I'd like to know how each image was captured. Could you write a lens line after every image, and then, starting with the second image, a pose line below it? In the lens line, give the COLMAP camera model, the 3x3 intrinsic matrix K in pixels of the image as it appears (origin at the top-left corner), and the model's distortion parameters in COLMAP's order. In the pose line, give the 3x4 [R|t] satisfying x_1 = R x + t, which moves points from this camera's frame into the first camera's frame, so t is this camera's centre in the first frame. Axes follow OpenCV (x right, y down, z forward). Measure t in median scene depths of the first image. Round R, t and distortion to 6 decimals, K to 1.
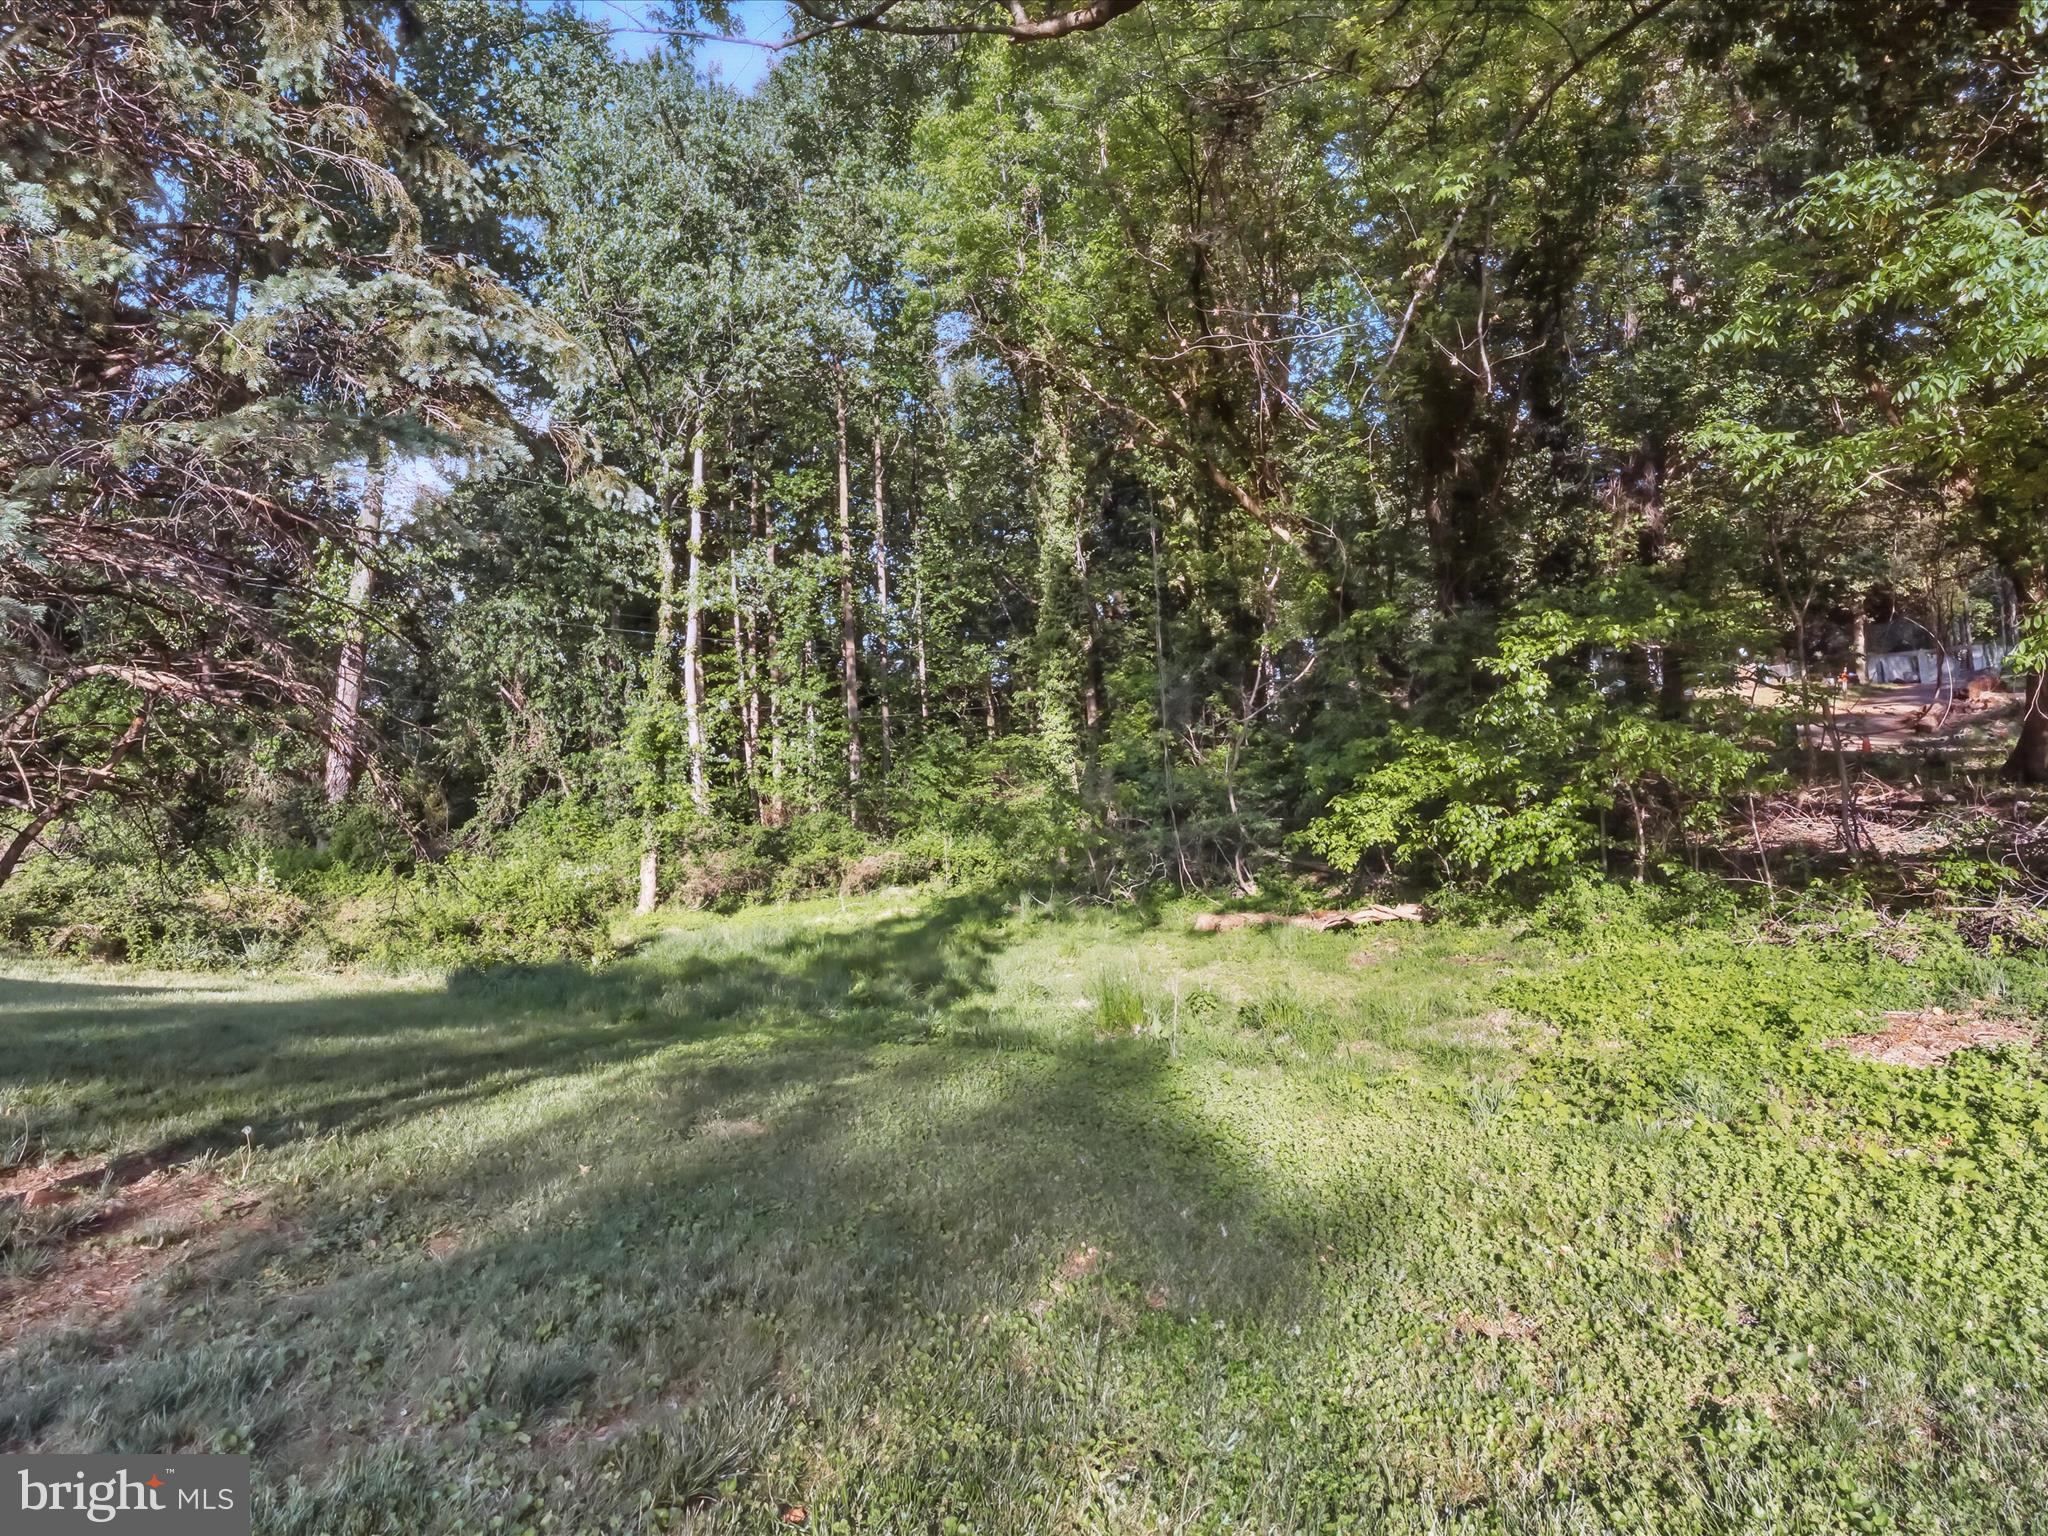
lens RADIAL K [[1141.5, 0, 987.7], [0, 1141.5, 640.2], [0, 0, 1]] dist [-0.001298, -0.000750]
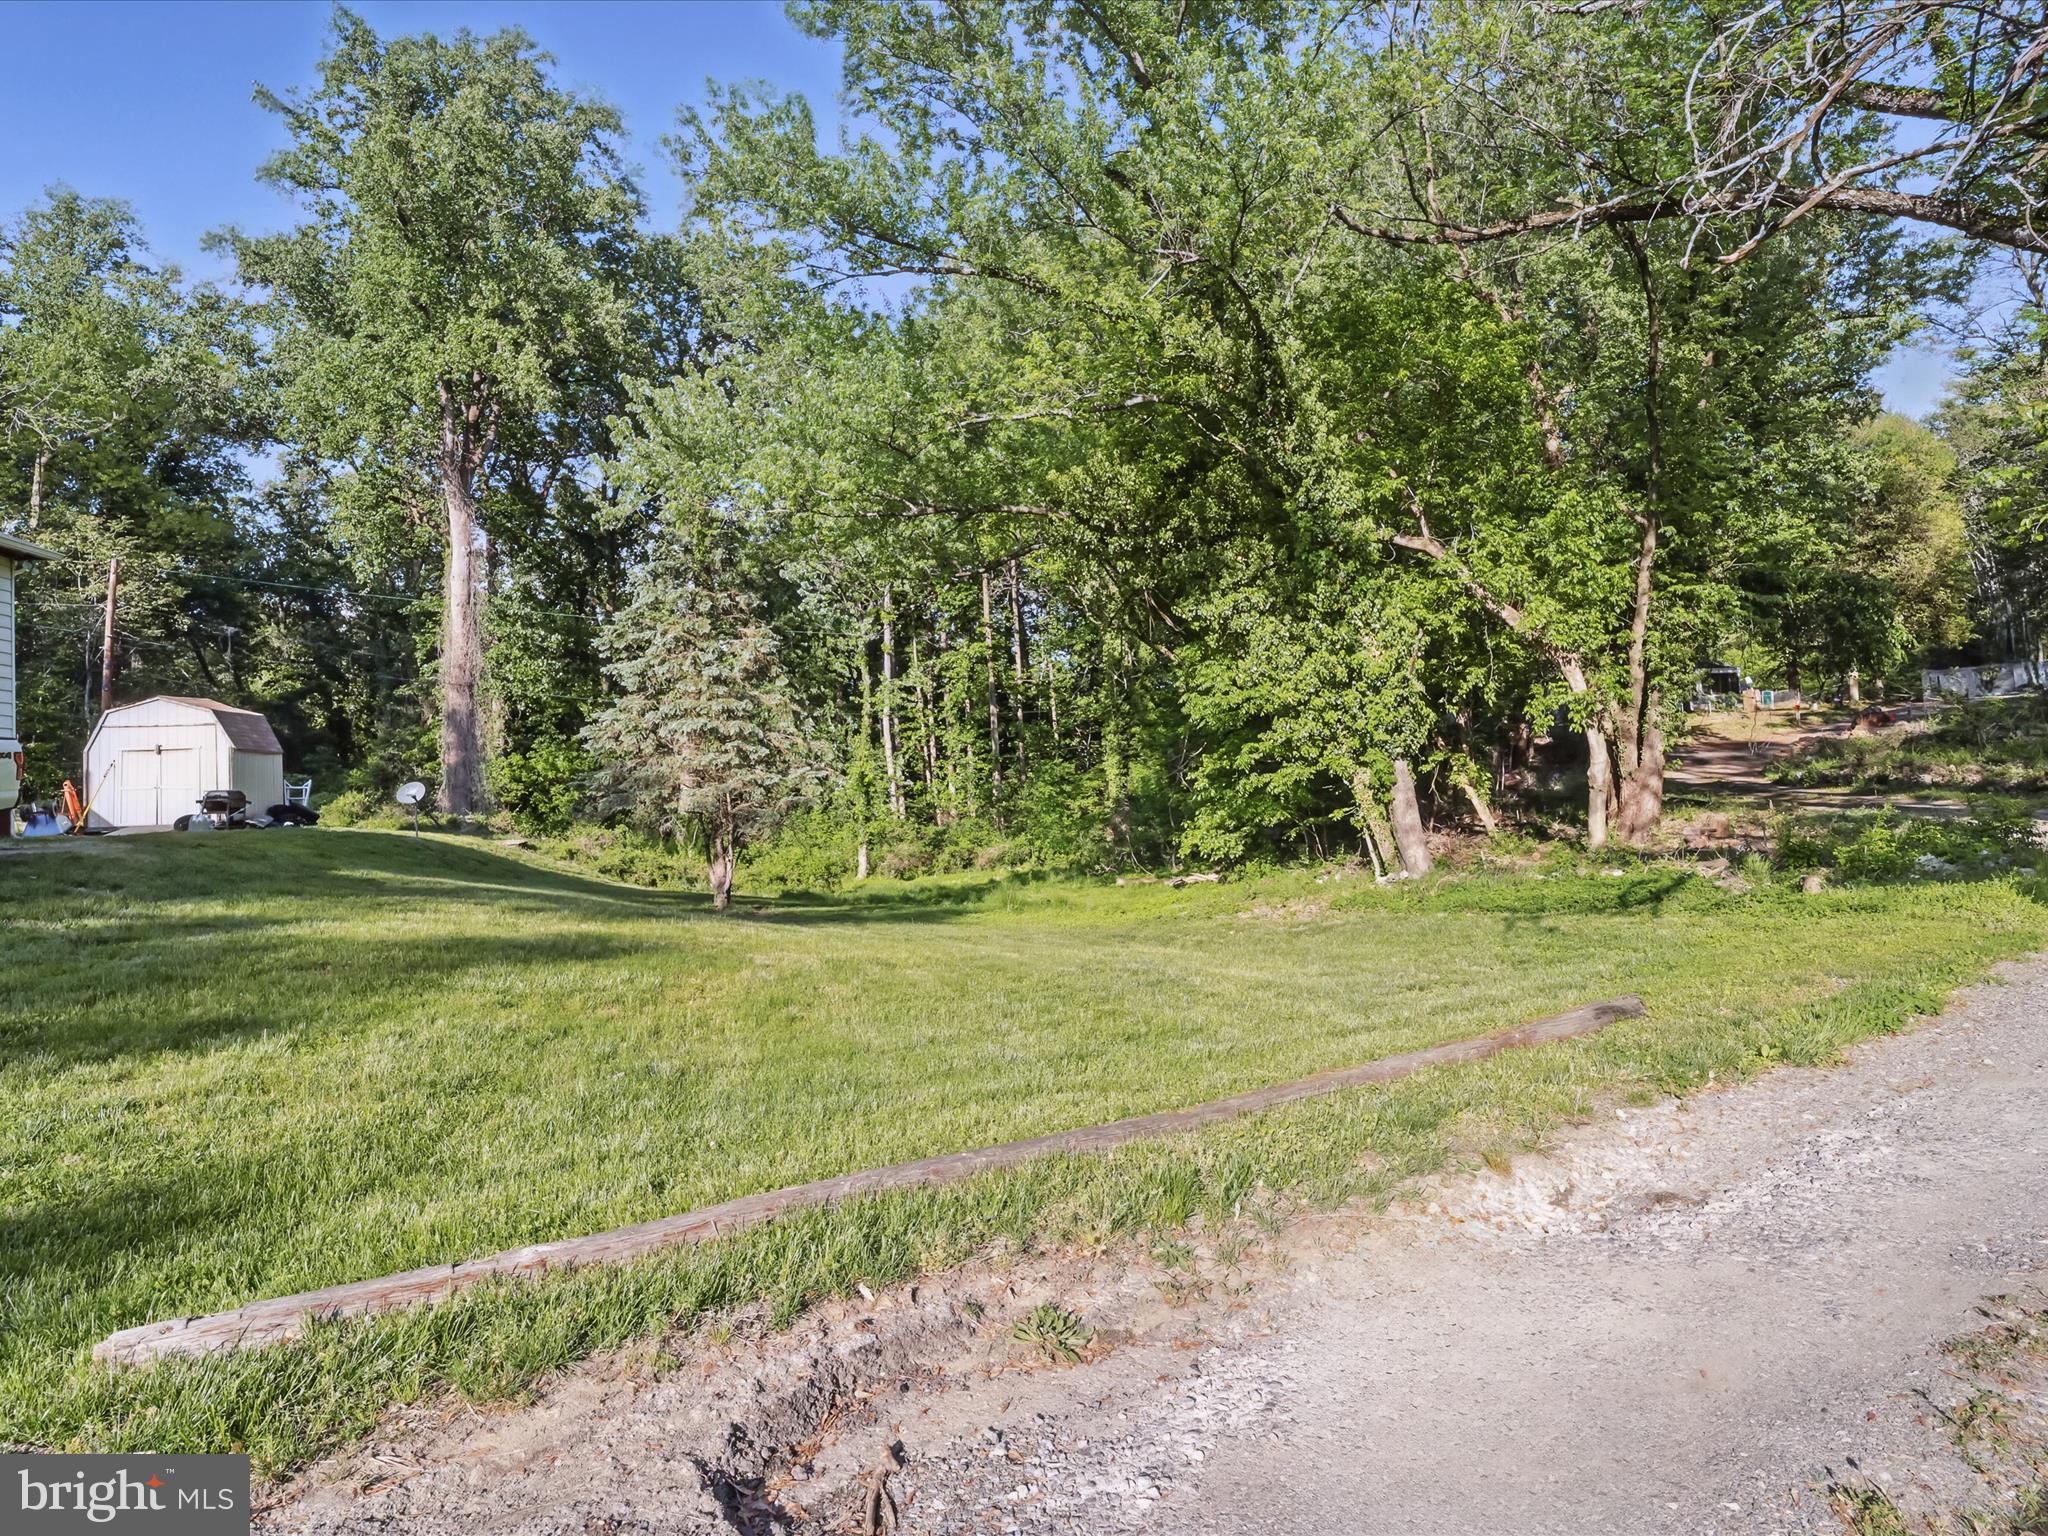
lens RADIAL K [[1062.2, 0, 978.0], [0, 1062.2, 728.7], [0, 0, 1]] dist [-0.000007, -0.000391]
pose [[0.982234, -0.013880, -0.187145, 0.158363], [0.028278, 0.996821, 0.074487, -0.092138], [0.185516, -0.078456, 0.979504, -0.470899]]
